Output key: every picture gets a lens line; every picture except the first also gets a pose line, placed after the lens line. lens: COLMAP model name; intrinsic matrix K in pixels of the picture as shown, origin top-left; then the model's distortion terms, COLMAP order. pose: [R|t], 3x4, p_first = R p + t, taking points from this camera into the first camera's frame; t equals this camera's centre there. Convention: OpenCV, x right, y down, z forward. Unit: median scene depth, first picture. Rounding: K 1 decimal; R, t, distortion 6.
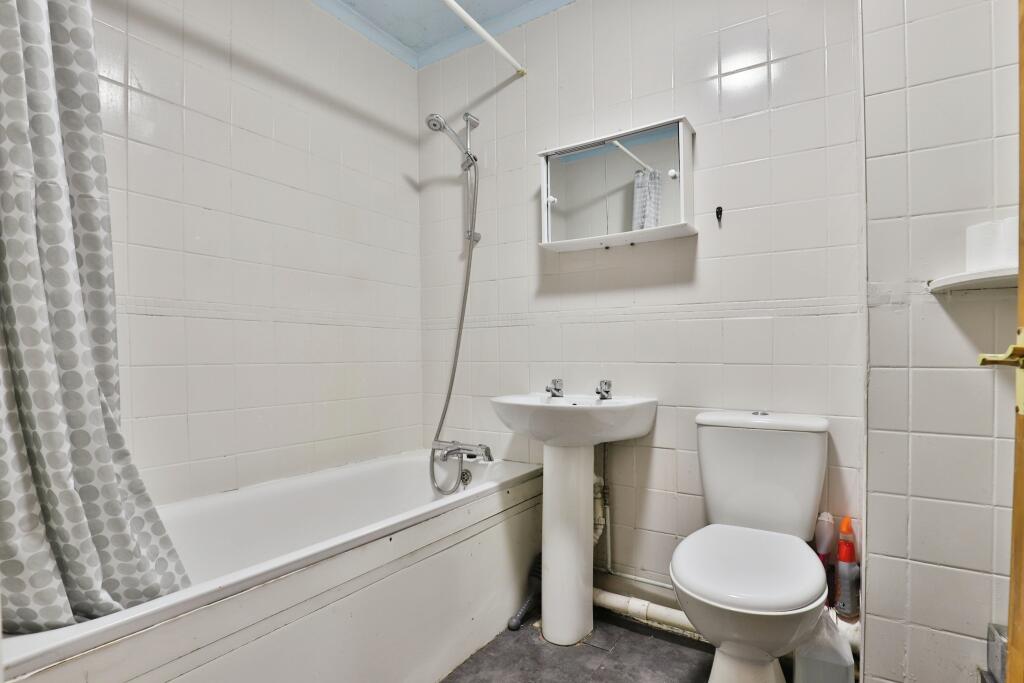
lens RADIAL K [[507.7, 0, 513.0], [0, 507.7, 346.8], [0, 0, 1]] dist [-0.031378, 0.007044]
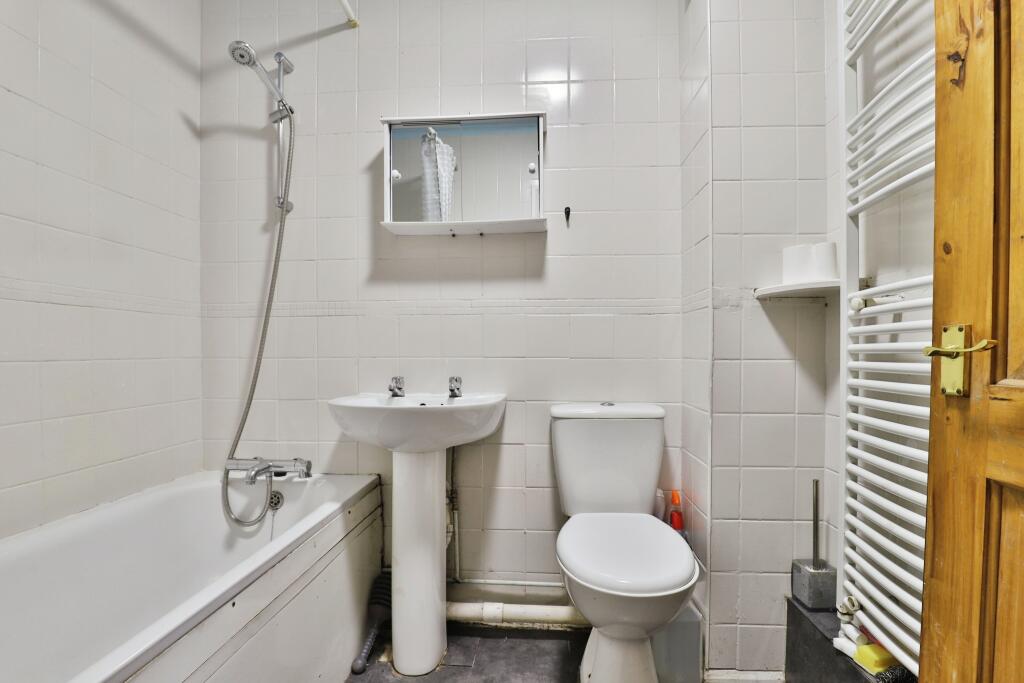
lens RADIAL K [[507.6, 0, 512.0], [0, 507.6, 341.5], [0, 0, 1]] dist [-0.028525, -0.000005]
pose [[0.874347, 0.006695, 0.485256, -0.180447], [-0.006735, 0.999976, -0.001660, 0.001998], [-0.485255, -0.001817, 0.874371, 0.132724]]
